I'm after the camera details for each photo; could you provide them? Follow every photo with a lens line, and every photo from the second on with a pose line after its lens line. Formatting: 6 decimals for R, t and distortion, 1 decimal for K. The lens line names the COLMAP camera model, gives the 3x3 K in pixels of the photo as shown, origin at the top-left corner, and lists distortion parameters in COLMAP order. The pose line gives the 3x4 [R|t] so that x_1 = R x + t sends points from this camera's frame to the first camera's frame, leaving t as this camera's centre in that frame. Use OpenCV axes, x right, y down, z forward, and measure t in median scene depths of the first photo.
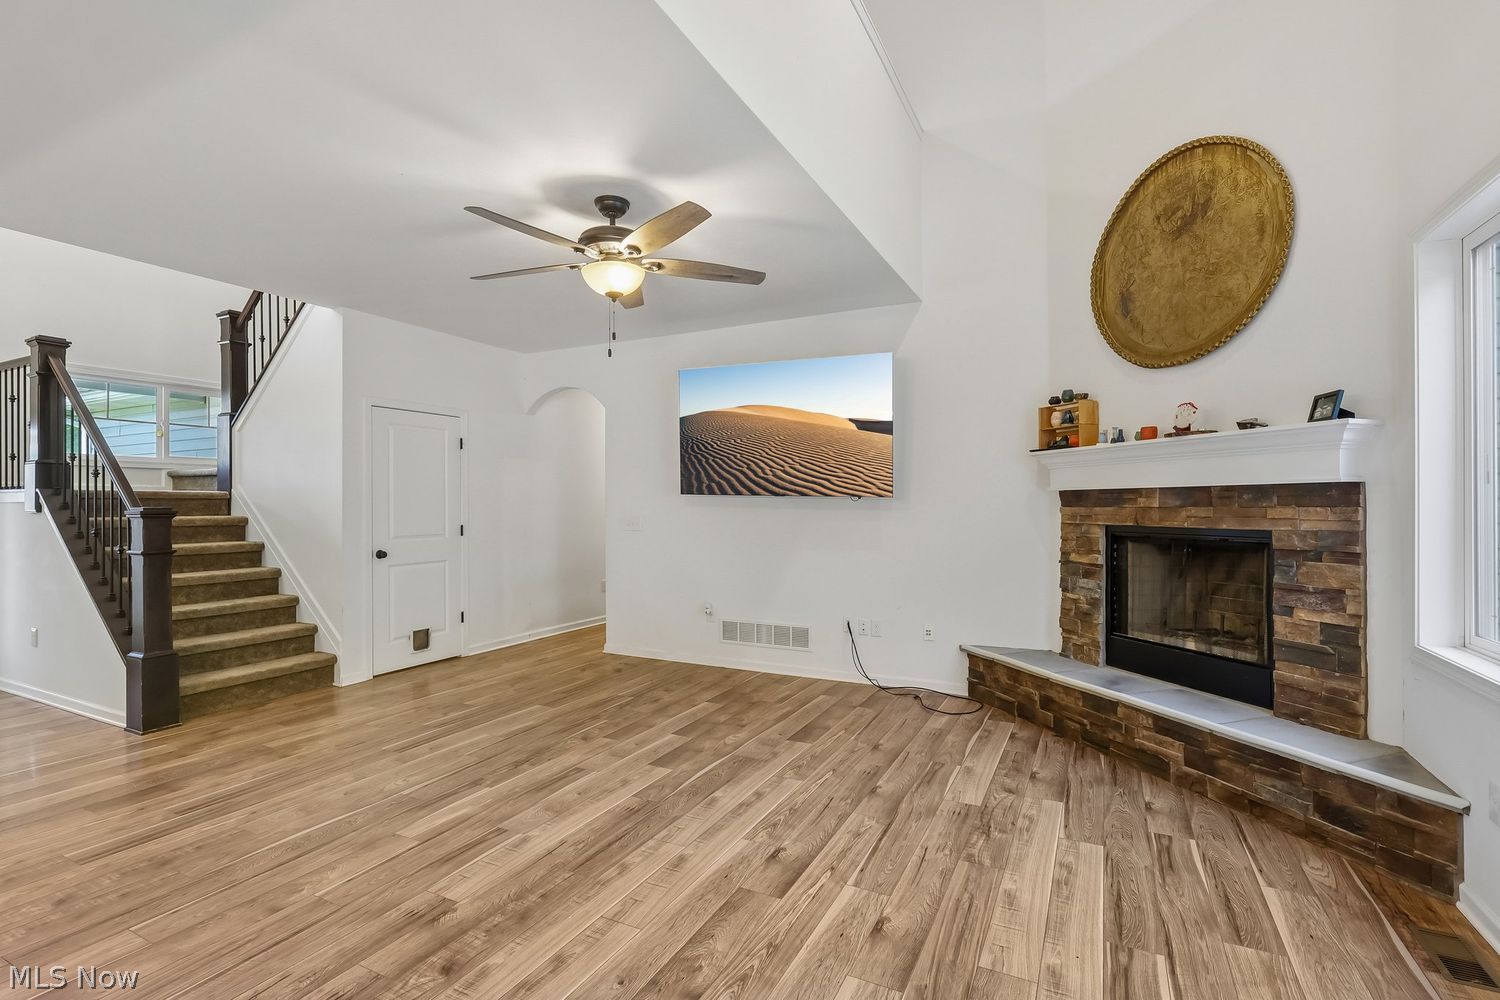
lens RADIAL K [[695.9, 0, 744.1], [0, 695.9, 506.6], [0, 0, 1]] dist [-0.000388, 0.000021]
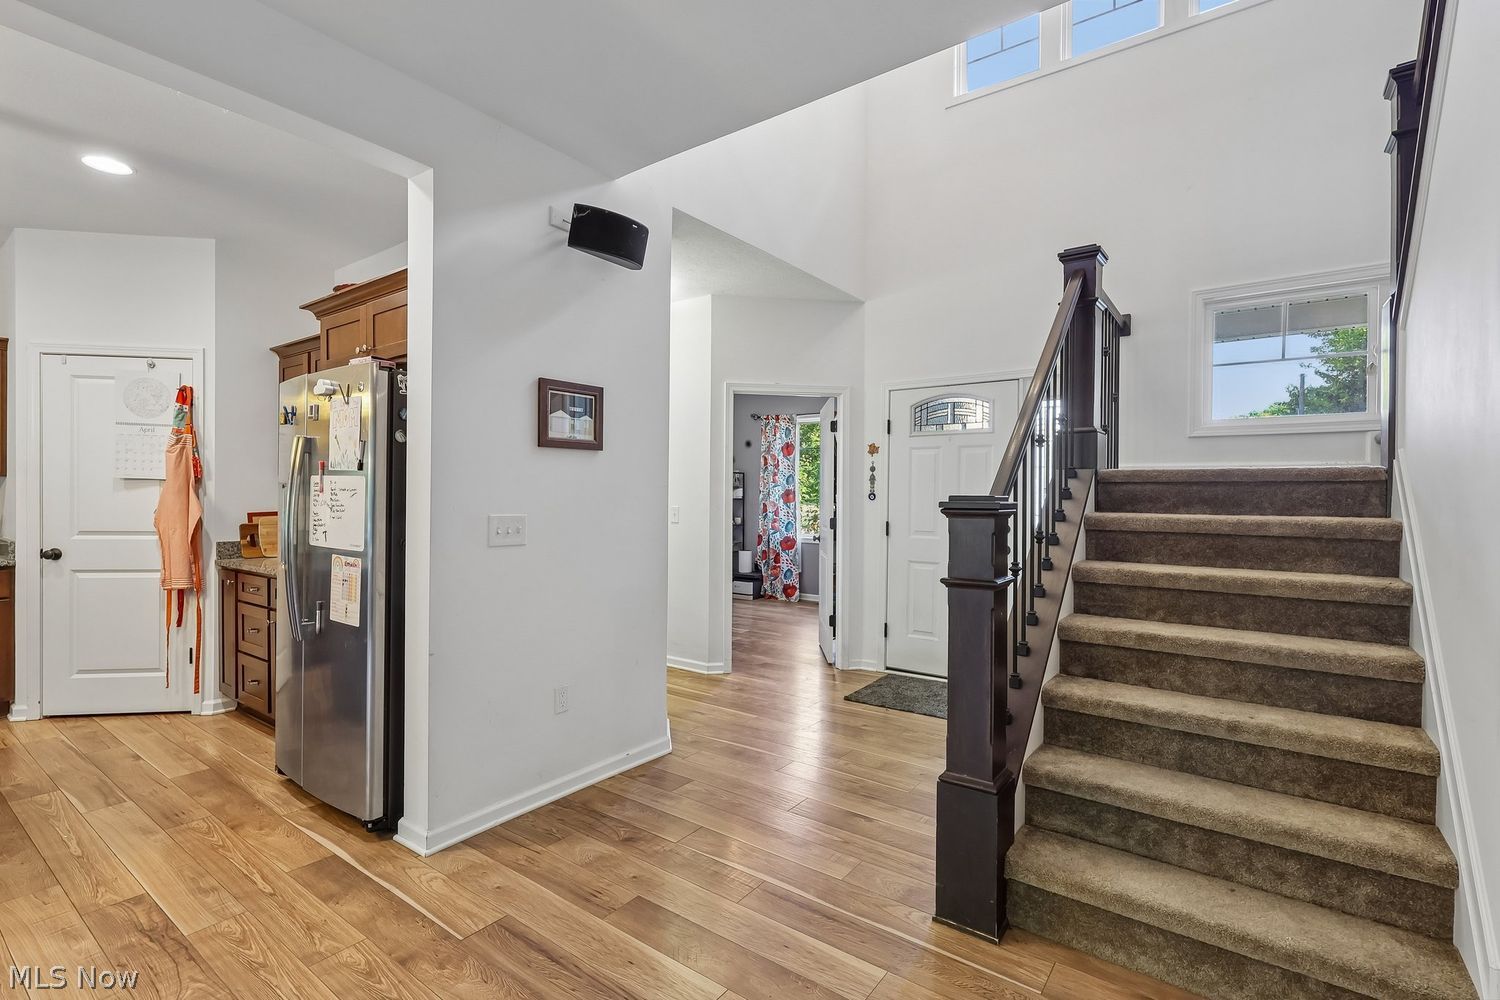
lens RADIAL K [[695.9, 0, 744.1], [0, 695.9, 506.6], [0, 0, 1]] dist [-0.000388, 0.000021]
pose [[-0.157222, 0.018557, -0.987389, -0.337595], [-0.009305, 0.999751, 0.020271, 0.000462], [0.987519, 0.012375, -0.157010, 0.991051]]
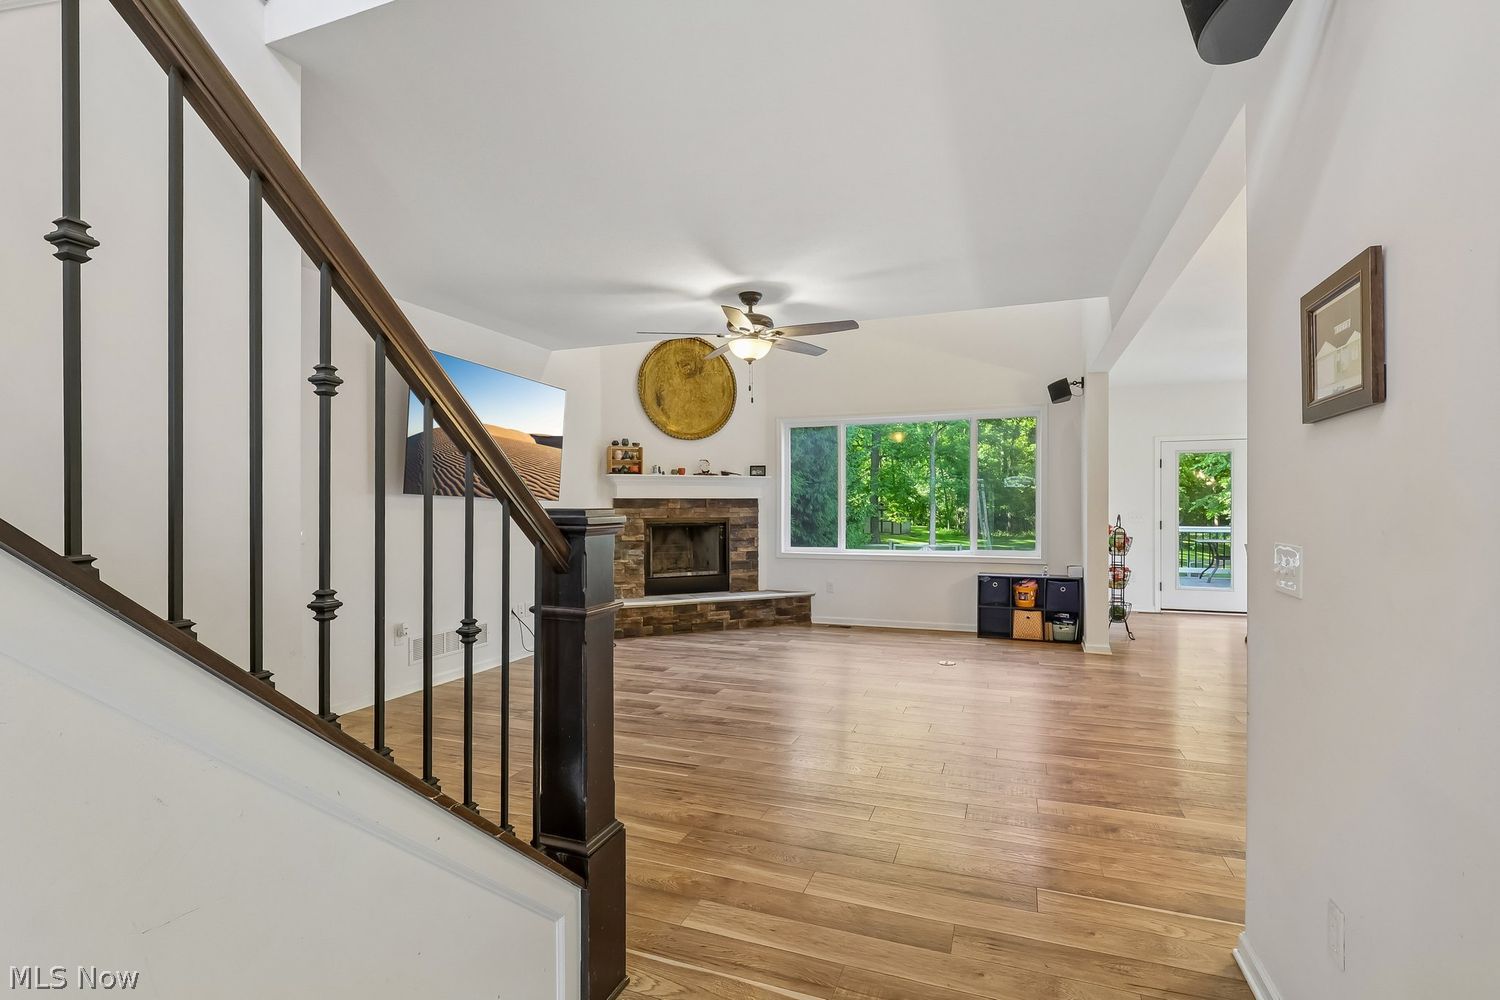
lens RADIAL K [[706.6, 0, 748.4], [0, 706.6, 521.7], [0, 0, 1]] dist [-0.000331, -0.000022]
pose [[-0.120309, -0.018882, 0.992557, -1.433812], [0.004043, 0.999801, 0.019510, 0.001159], [-0.992728, 0.006361, -0.120209, 1.031049]]
